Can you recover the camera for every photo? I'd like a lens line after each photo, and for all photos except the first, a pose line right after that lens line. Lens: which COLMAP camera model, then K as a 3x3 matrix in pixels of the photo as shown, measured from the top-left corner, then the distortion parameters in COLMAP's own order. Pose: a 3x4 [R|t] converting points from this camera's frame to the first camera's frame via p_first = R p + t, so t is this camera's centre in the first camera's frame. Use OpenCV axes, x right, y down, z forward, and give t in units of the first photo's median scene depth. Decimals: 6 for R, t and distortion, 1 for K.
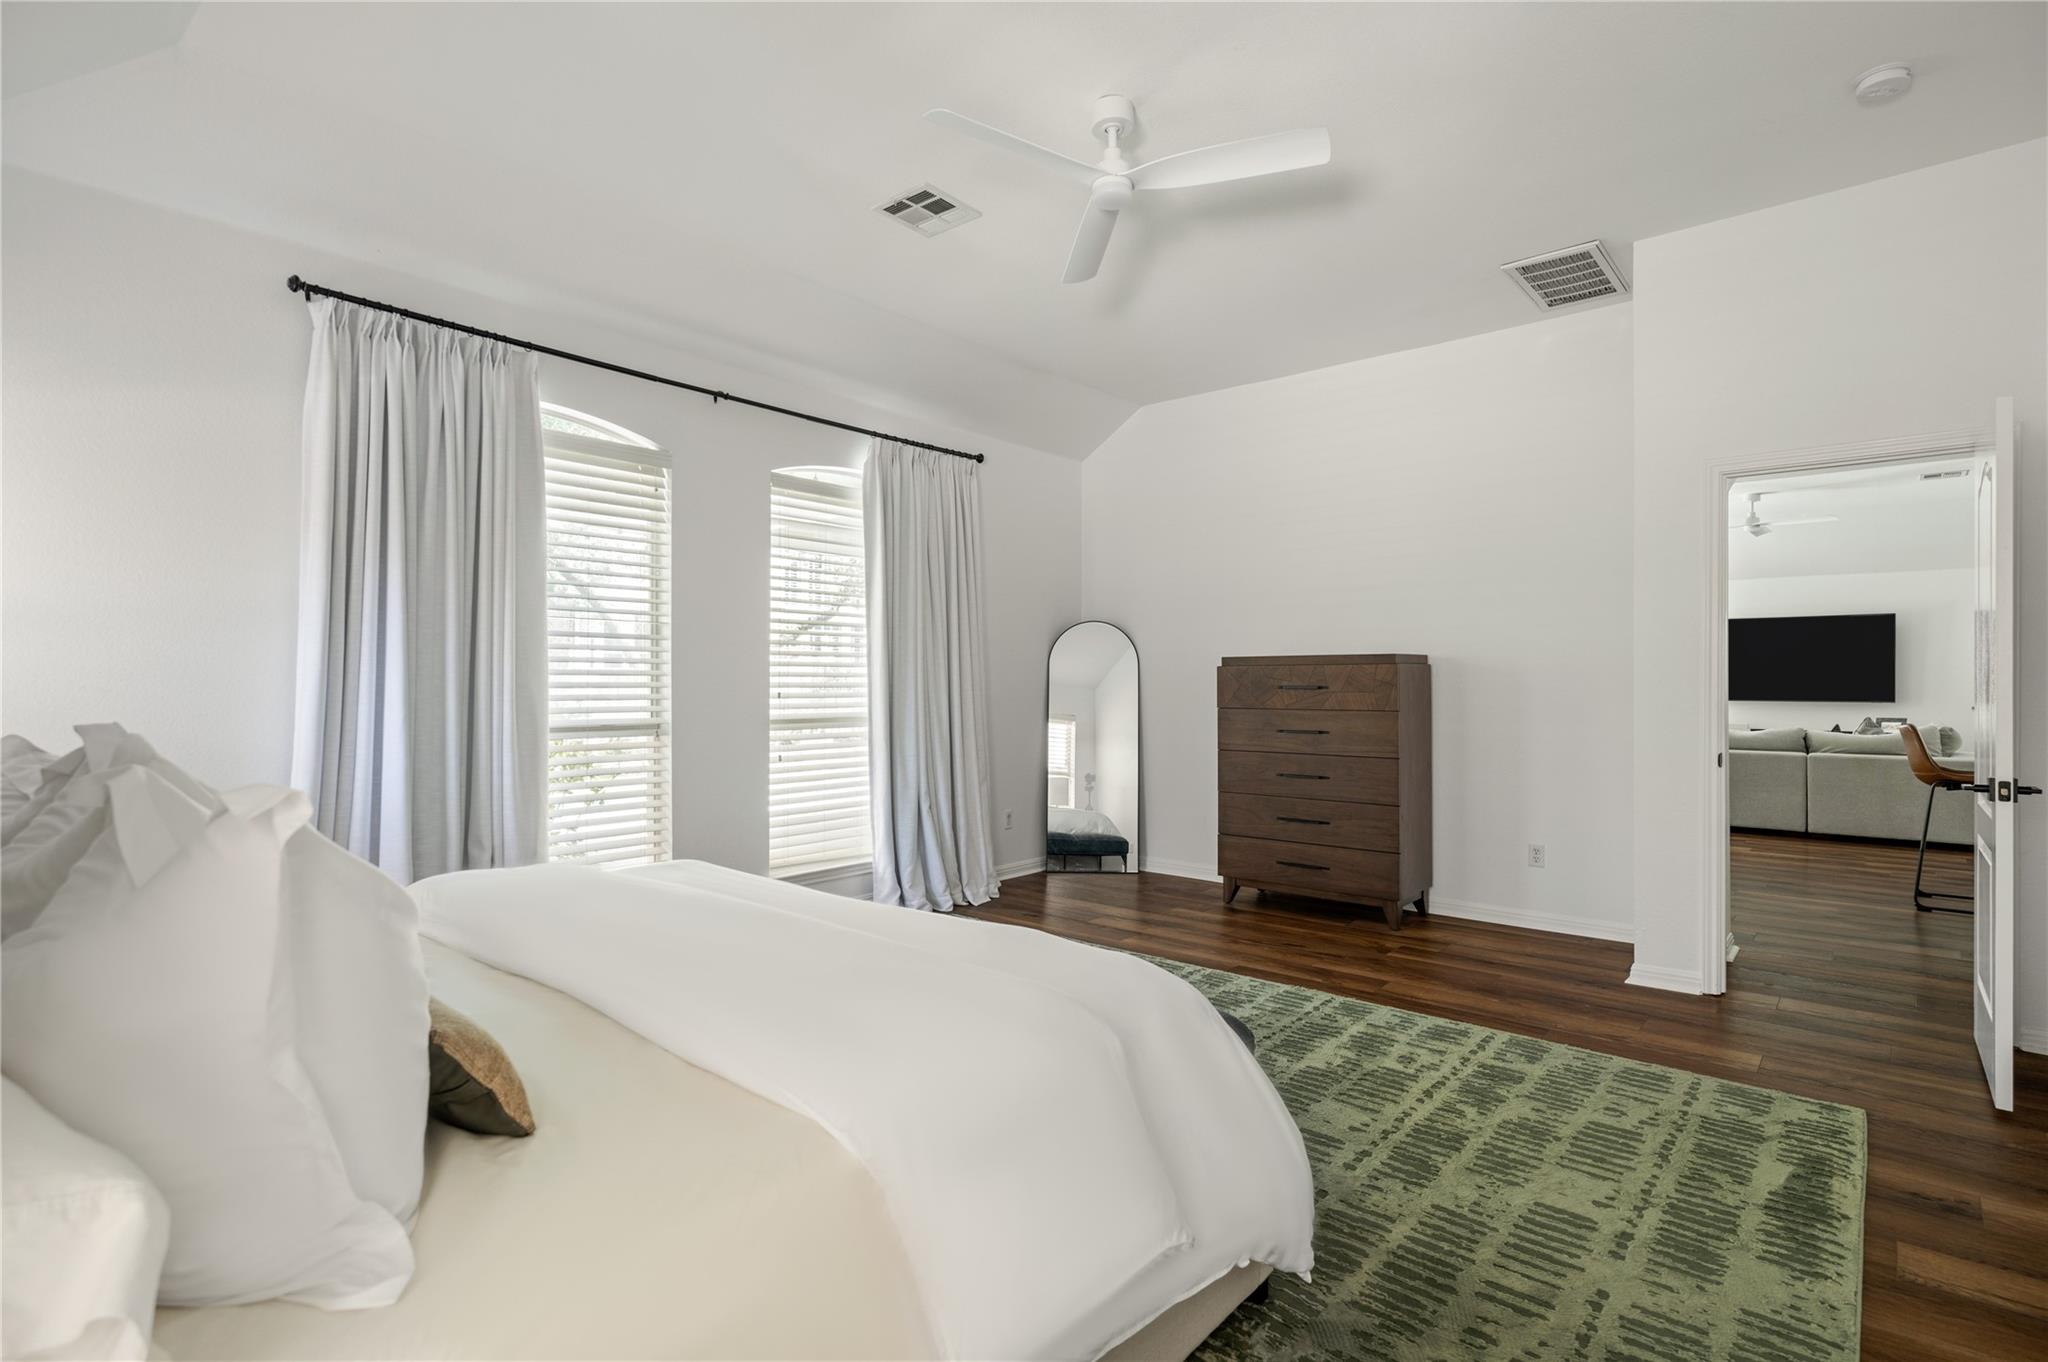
lens RADIAL K [[1000.7, 0, 1029.6], [0, 1000.7, 678.6], [0, 0, 1]] dist [-0.005246, -0.000141]
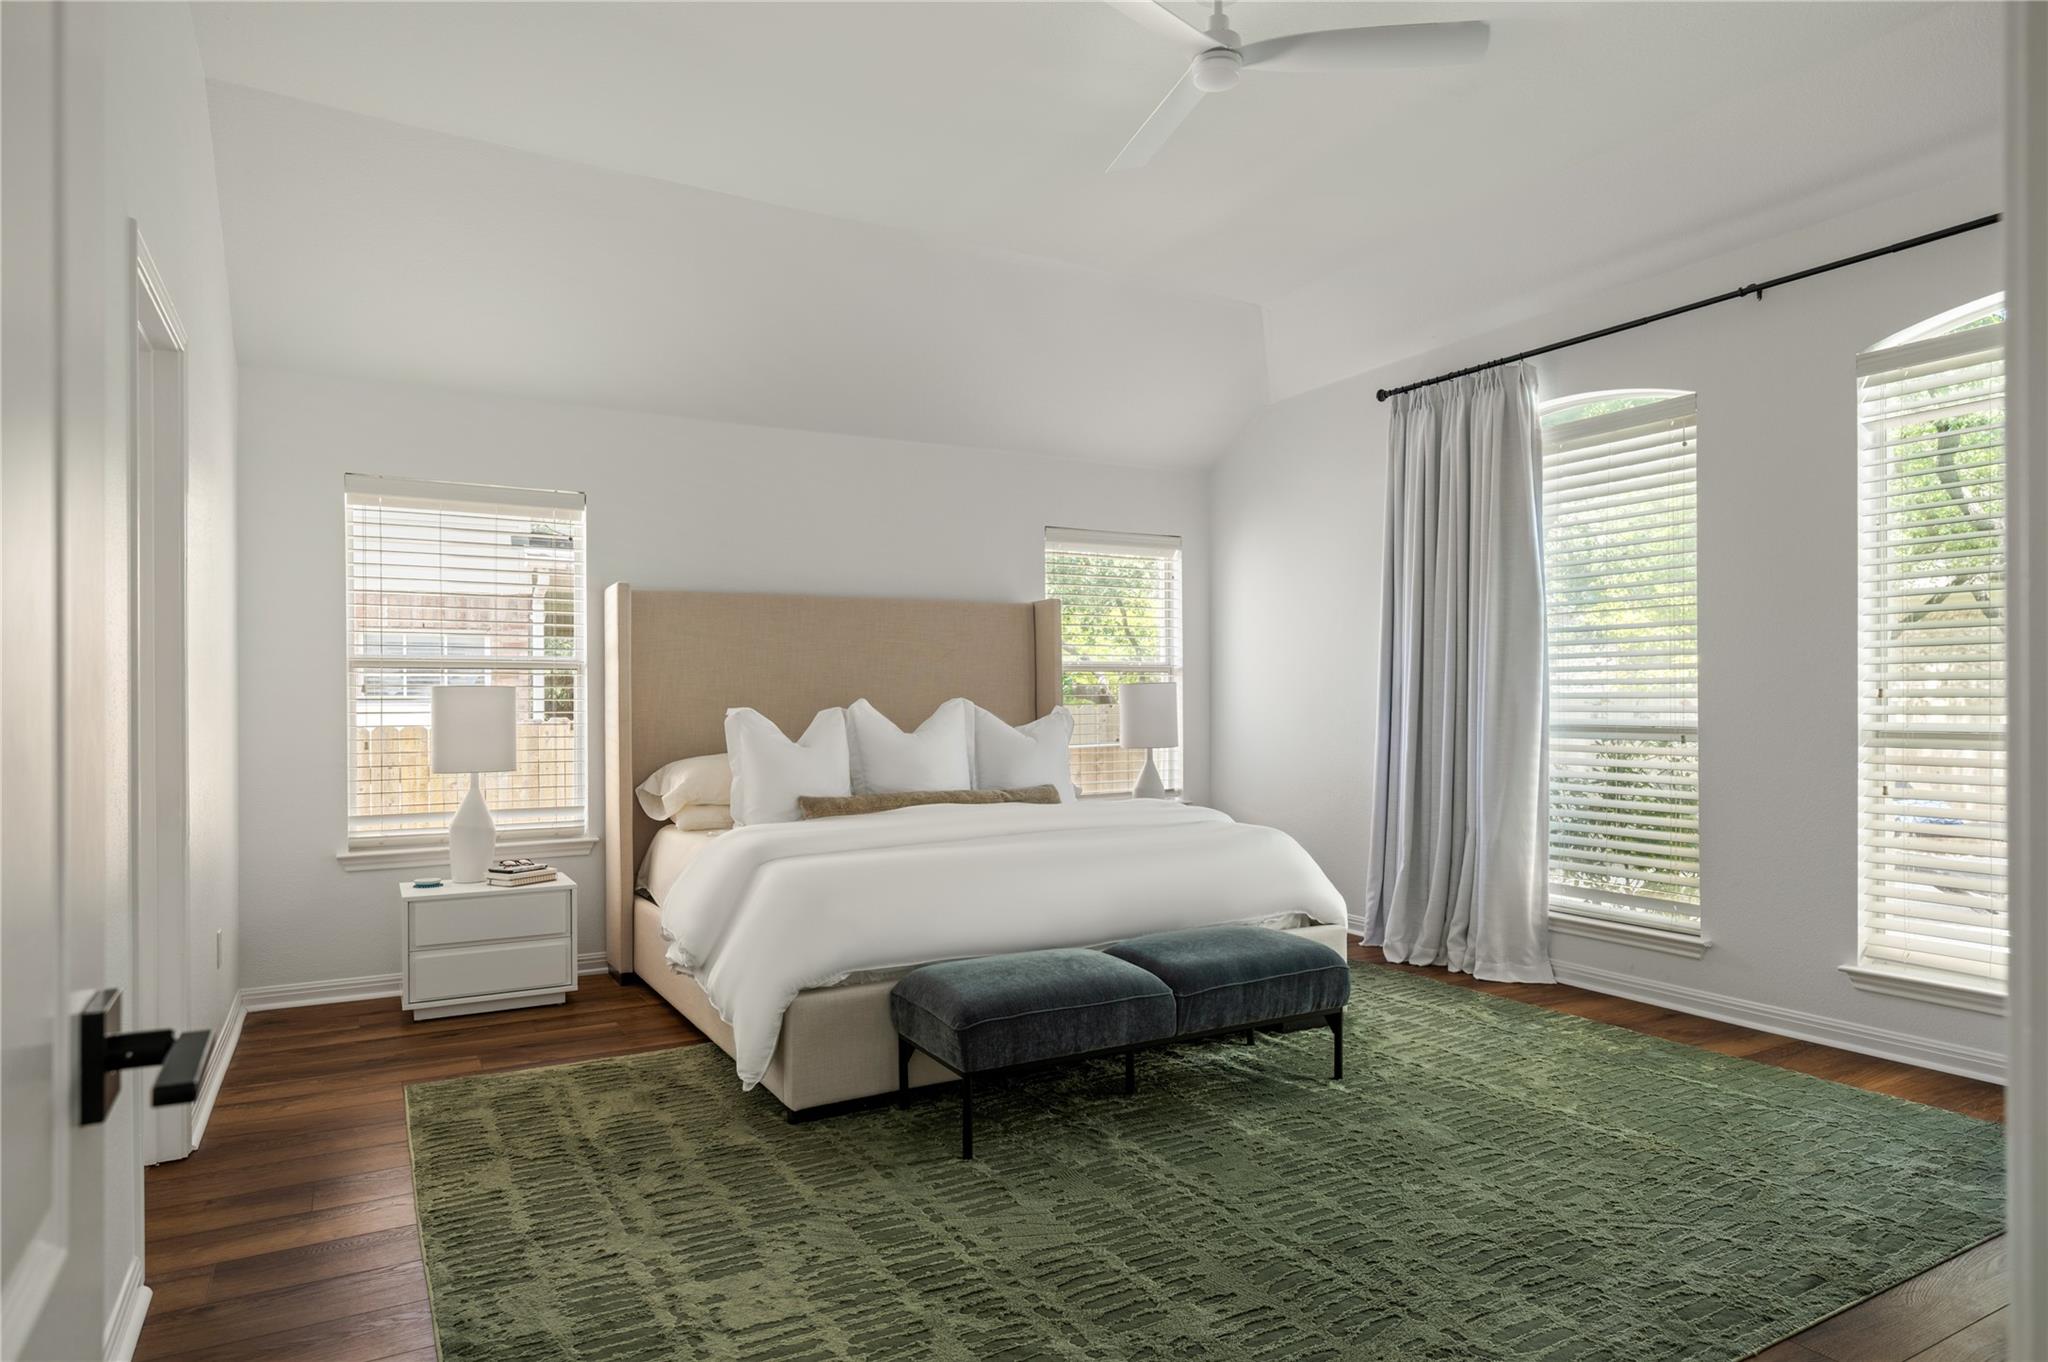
lens RADIAL K [[1189.8, 0, 1029.6], [0, 1189.8, 692.4], [0, 0, 1]] dist [0.002511, 0.000219]
pose [[-0.336006, -0.006533, -0.941837, 0.877593], [0.007183, 0.999929, -0.009499, 0.025726], [0.941833, -0.009957, -0.335935, 0.981405]]
